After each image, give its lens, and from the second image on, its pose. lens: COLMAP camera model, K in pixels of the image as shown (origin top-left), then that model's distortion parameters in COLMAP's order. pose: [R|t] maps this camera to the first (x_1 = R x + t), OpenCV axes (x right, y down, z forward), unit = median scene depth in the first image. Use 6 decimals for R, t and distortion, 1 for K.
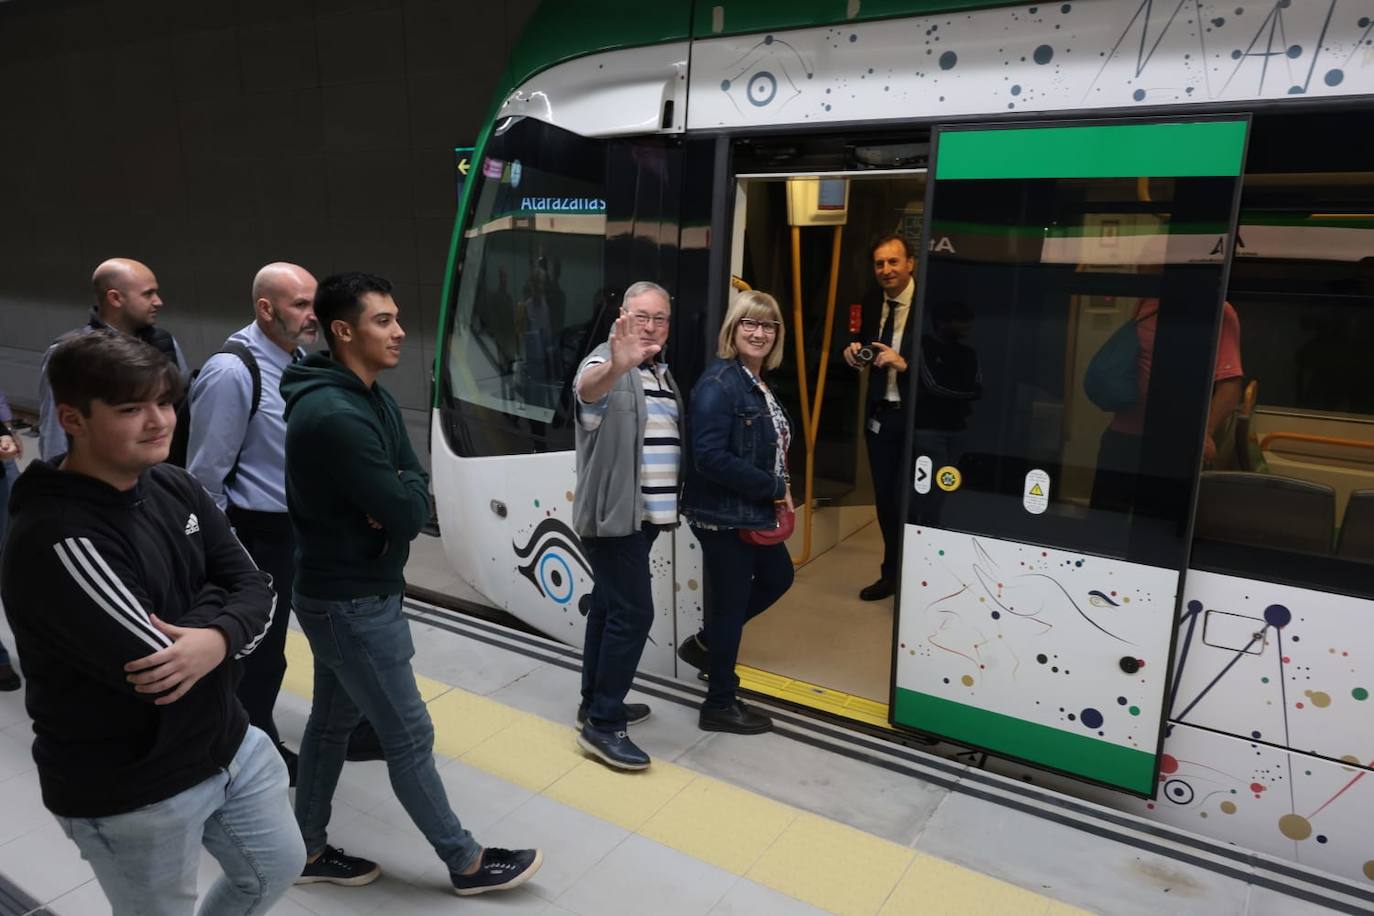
lens RADIAL K [[1023.5, 0, 688.6], [0, 1023.5, 465.0], [0, 0, 1]] dist [-0.005346, -0.001391]
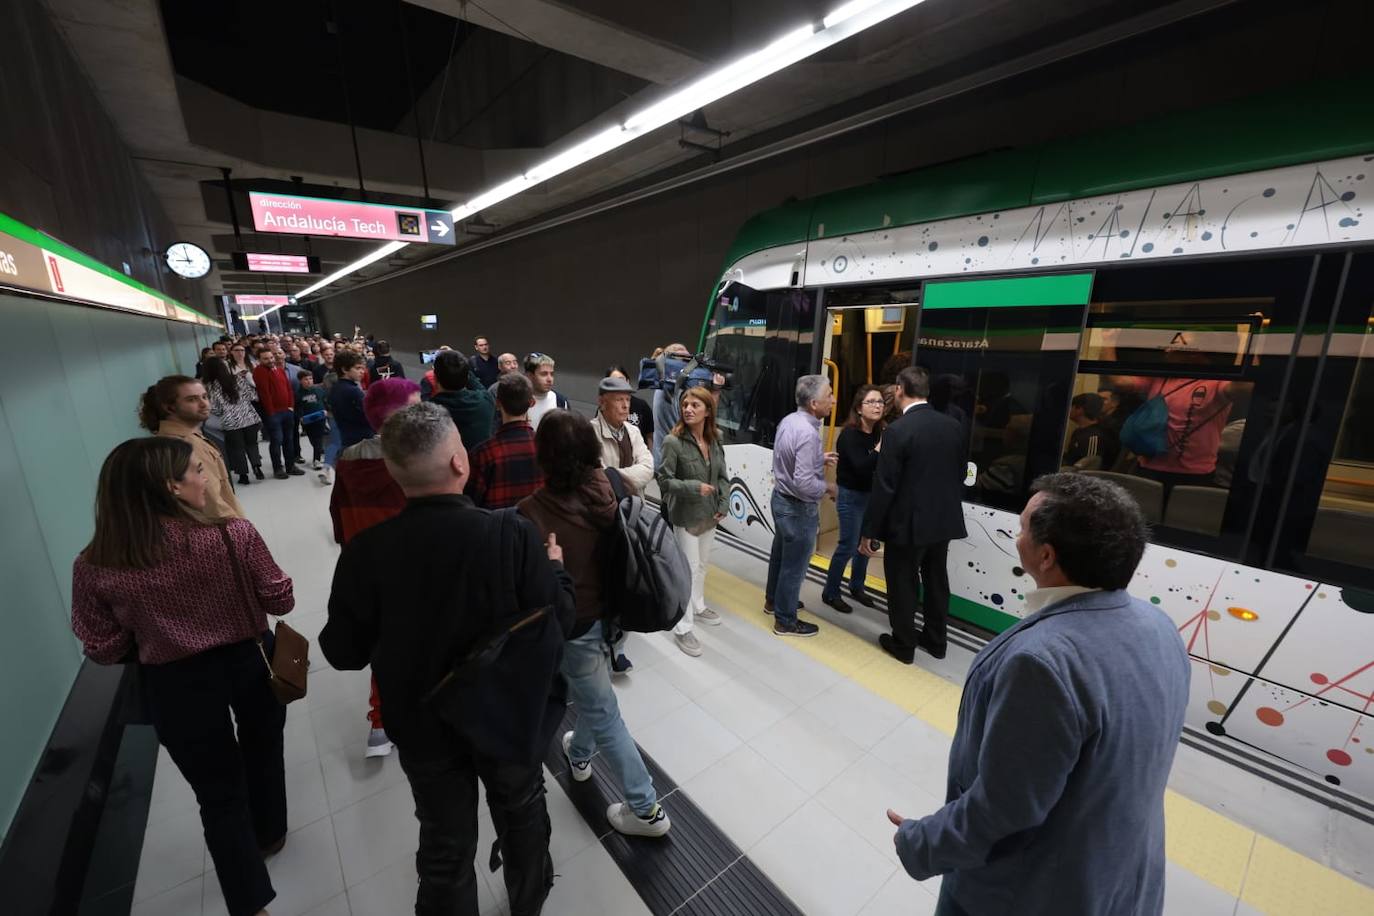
lens RADIAL K [[543.5, 0, 686.5], [0, 543.5, 454.6], [0, 0, 1]] dist [0.015170, -0.006819]
pose [[0.956066, 0.057791, -0.287400, 0.124806], [-0.059932, 0.998202, 0.001350, 0.019837], [0.286961, 0.015933, 0.957810, -0.104551]]
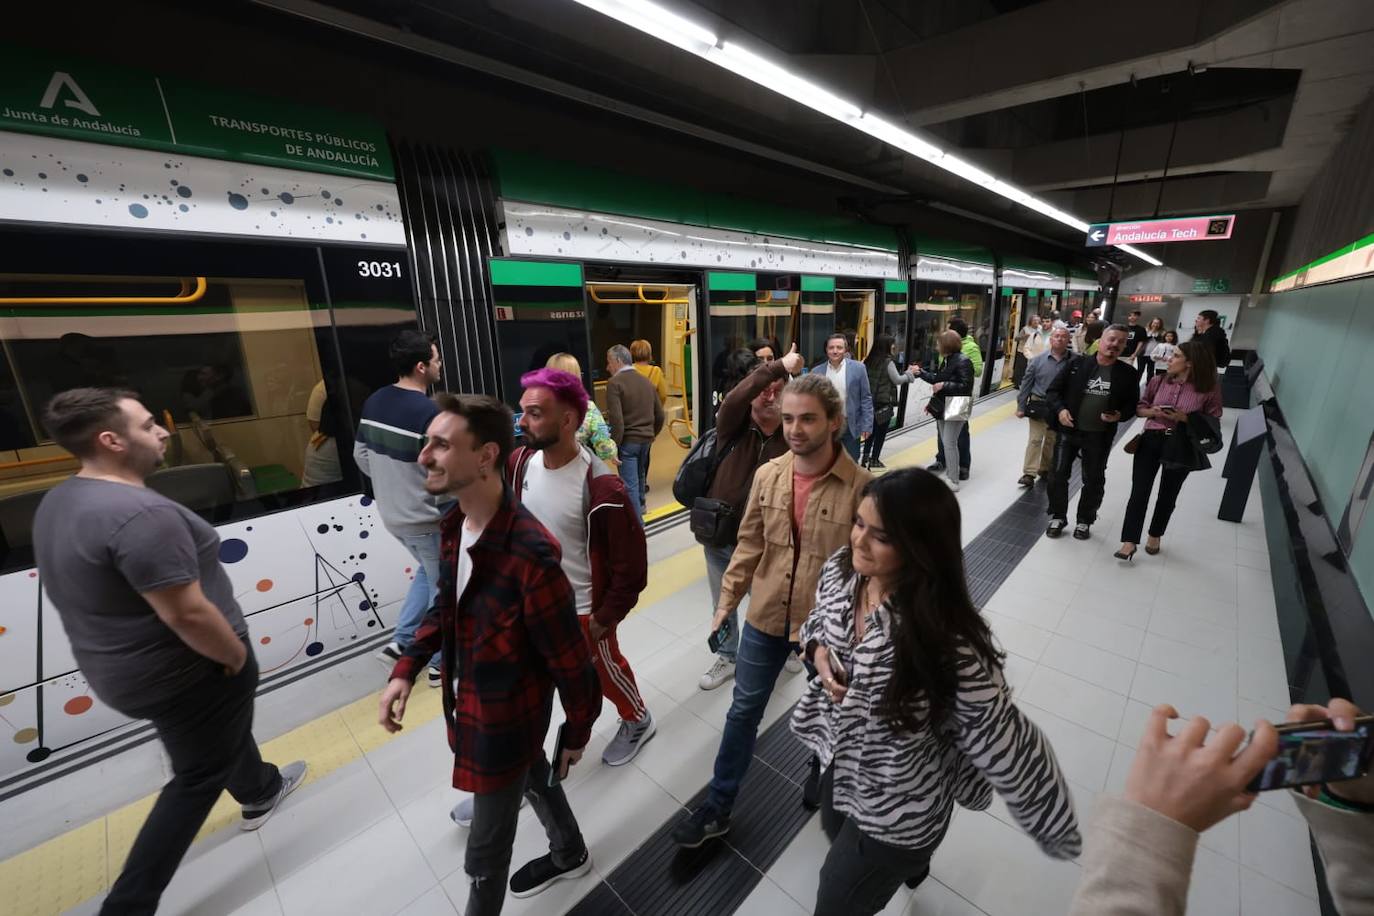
lens RADIAL K [[543.5, 0, 686.5], [0, 543.5, 454.6], [0, 0, 1]] dist [0.015170, -0.006819]
pose [[0.181799, -0.277353, 0.943411, -1.150277], [0.236045, 0.943656, 0.231938, -0.194746], [-0.954585, 0.180521, 0.237023, 0.717078]]
